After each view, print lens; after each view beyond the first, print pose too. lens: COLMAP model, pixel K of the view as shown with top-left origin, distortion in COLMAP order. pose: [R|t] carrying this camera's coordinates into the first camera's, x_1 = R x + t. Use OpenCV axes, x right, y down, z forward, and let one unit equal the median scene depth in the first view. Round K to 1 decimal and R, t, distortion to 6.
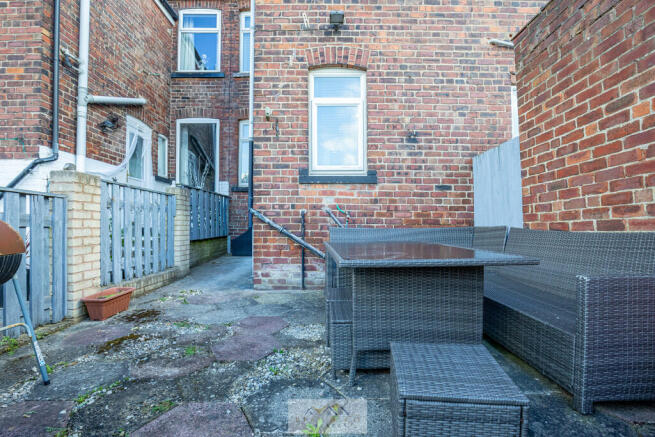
lens RADIAL K [[295.7, 0, 328.7], [0, 295.7, 222.3], [0, 0, 1]] dist [-0.024518, 0.000109]
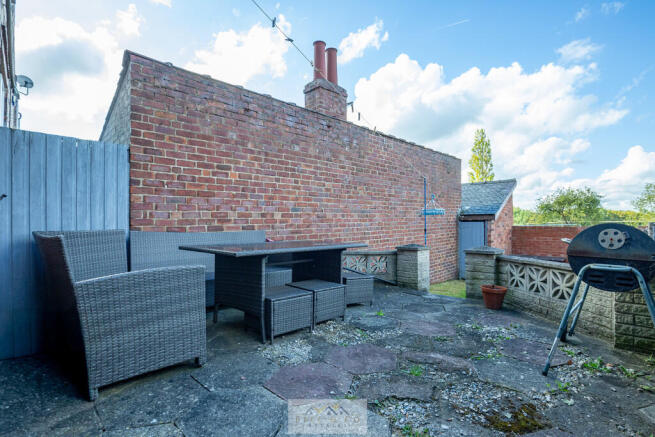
lens RADIAL K [[295.7, 0, 324.5], [0, 295.7, 221.8], [0, 0, 1]] dist [-0.024518, 0.000109]
pose [[-0.665509, 0.014604, 0.746247, -0.650090], [-0.005766, 0.999678, -0.024706, 0.006769], [-0.746368, -0.020745, -0.665210, 1.228903]]
